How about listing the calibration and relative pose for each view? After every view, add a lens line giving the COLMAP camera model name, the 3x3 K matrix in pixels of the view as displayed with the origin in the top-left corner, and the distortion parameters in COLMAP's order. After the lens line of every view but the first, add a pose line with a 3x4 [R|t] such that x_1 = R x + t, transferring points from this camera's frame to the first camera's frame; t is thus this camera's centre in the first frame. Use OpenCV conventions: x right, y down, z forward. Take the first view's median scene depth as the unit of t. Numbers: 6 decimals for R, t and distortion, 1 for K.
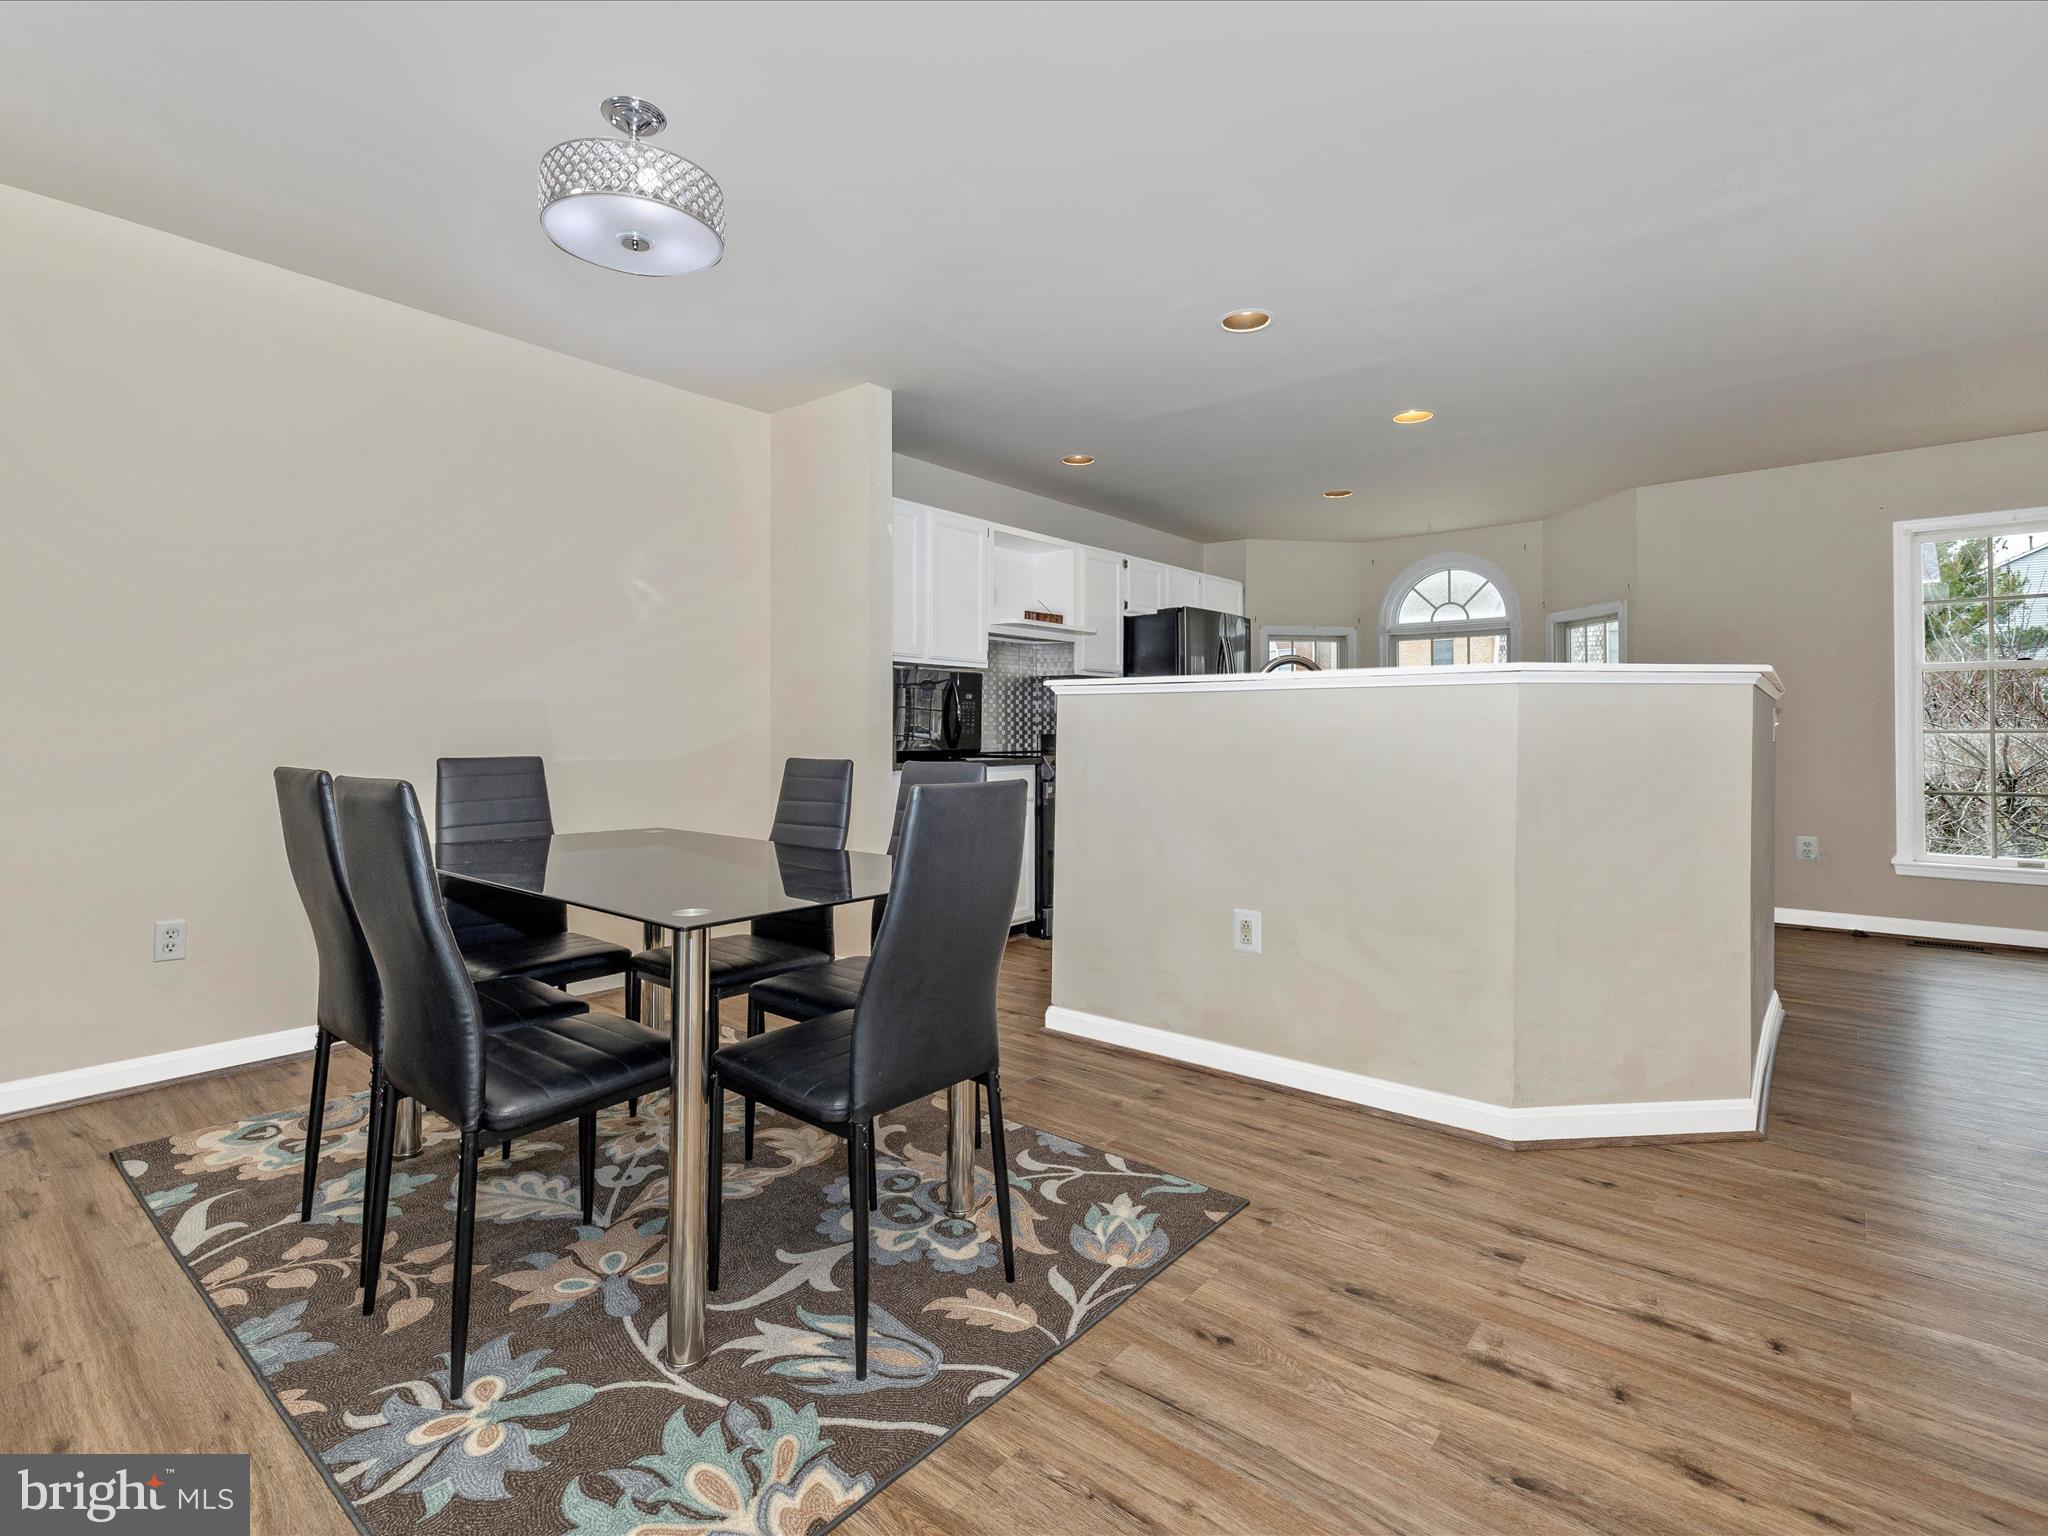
lens RADIAL K [[963.2, 0, 1039.7], [0, 963.2, 754.2], [0, 0, 1]] dist [0.001239, -0.002696]
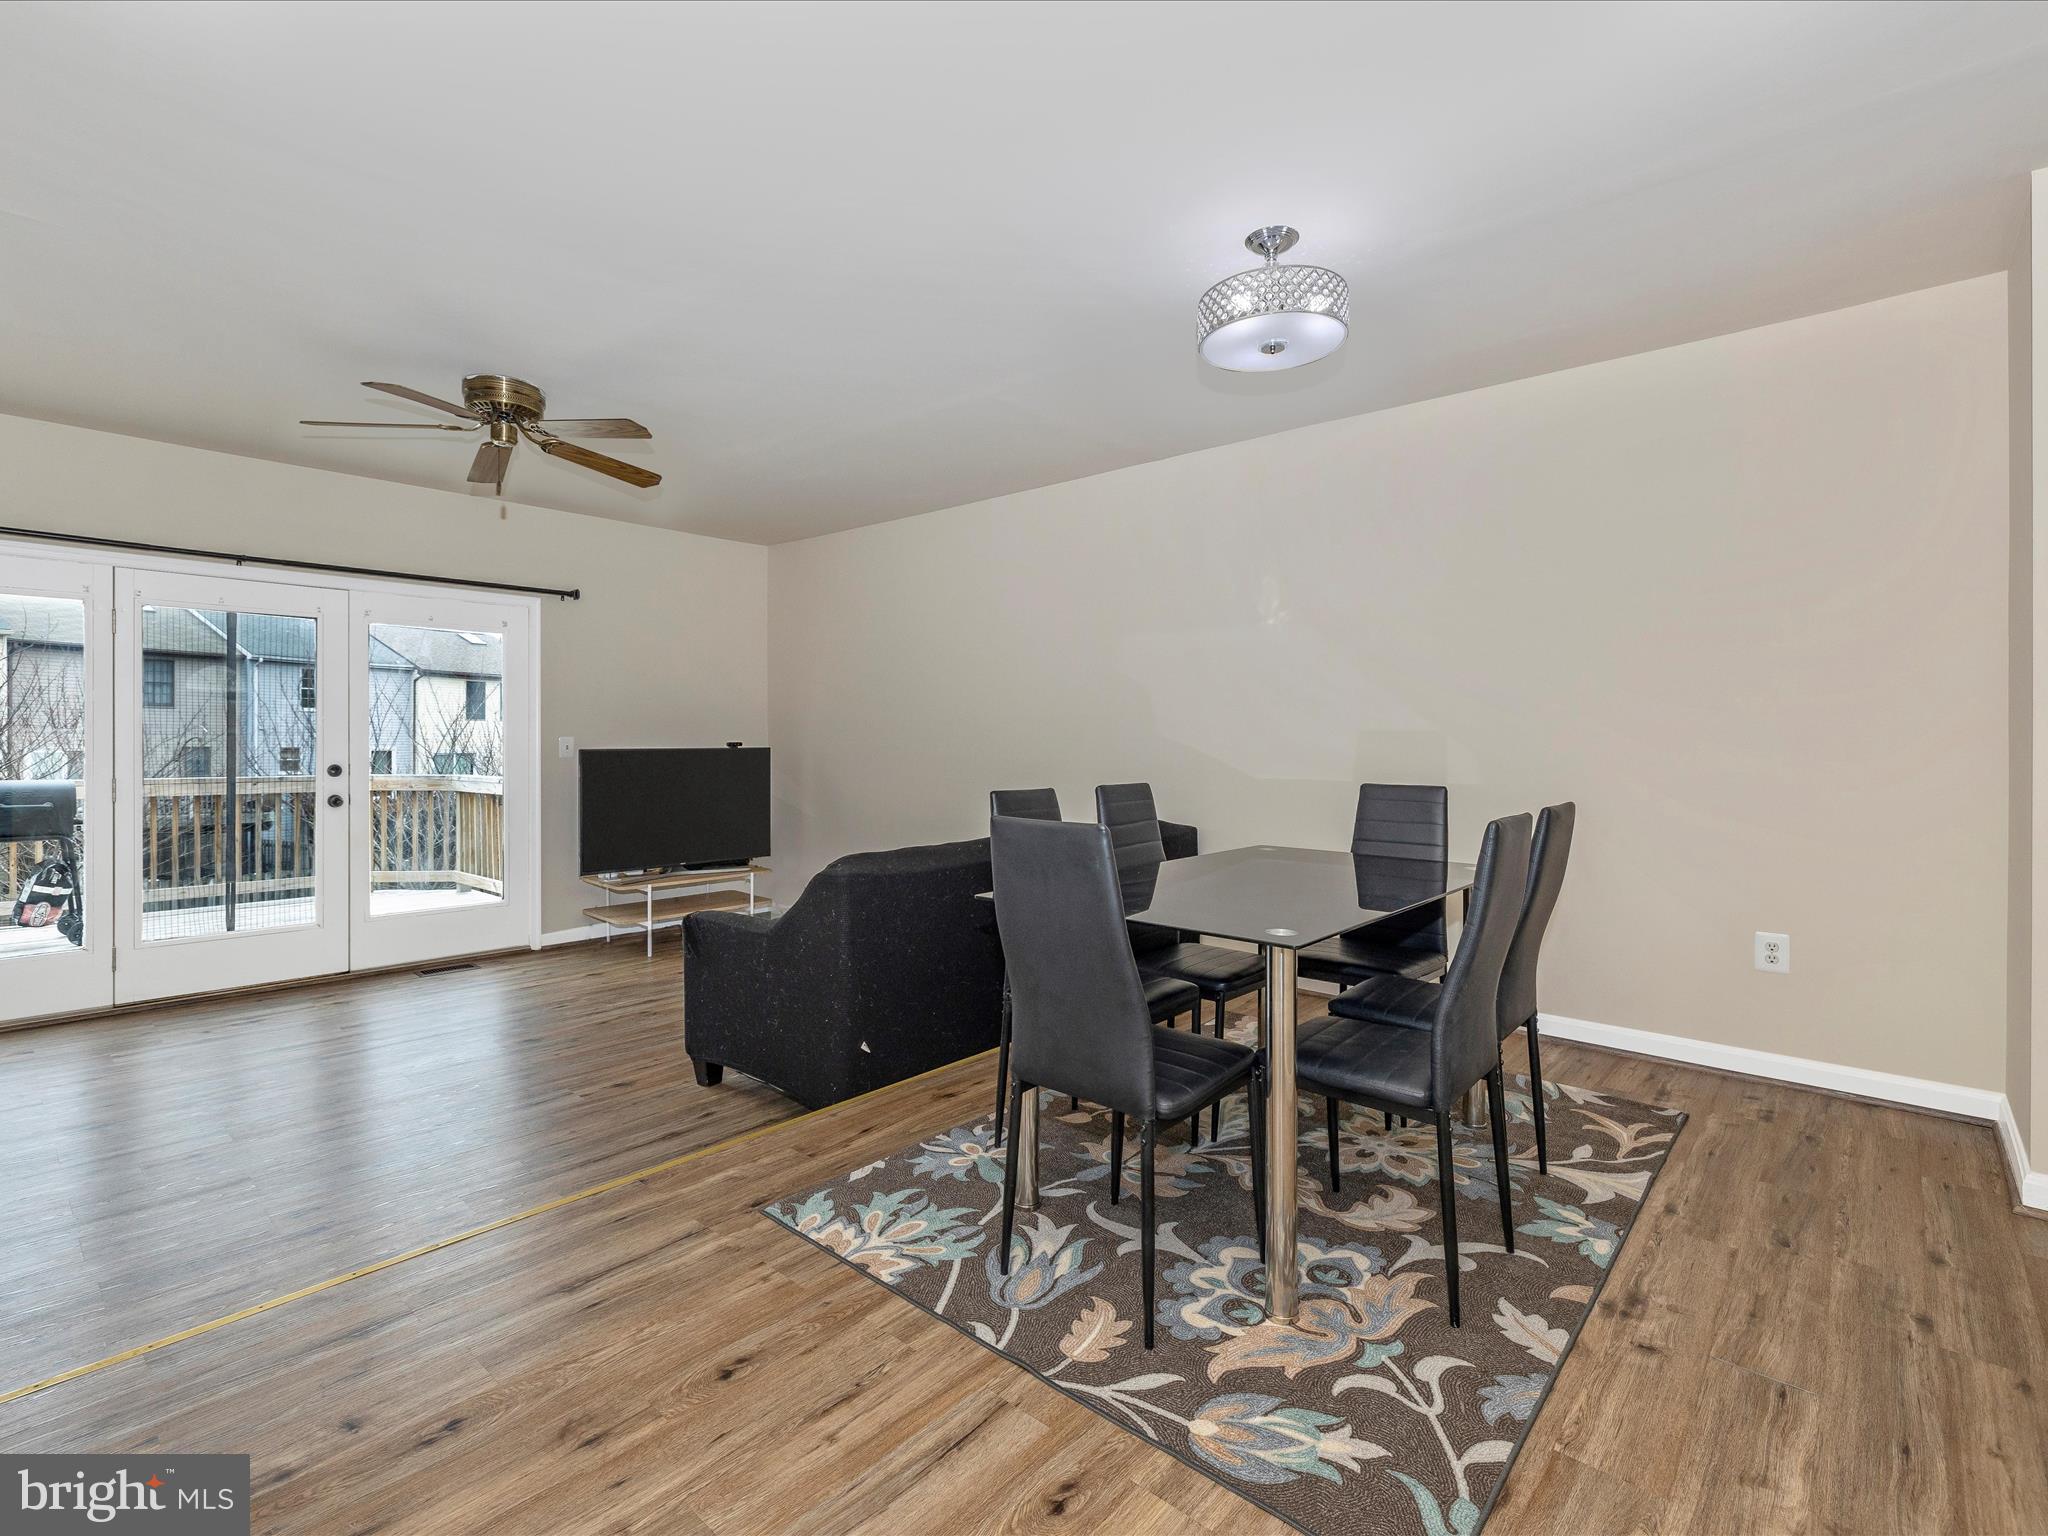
lens RADIAL K [[963.2, 0, 996.0], [0, 963.2, 777.6], [0, 0, 1]] dist [0.001239, -0.002696]
pose [[-0.043153, 0.041160, -0.998220, 0.961358], [-0.026545, 0.998751, 0.042330, -0.064074], [0.998716, 0.028324, -0.042006, 0.912333]]
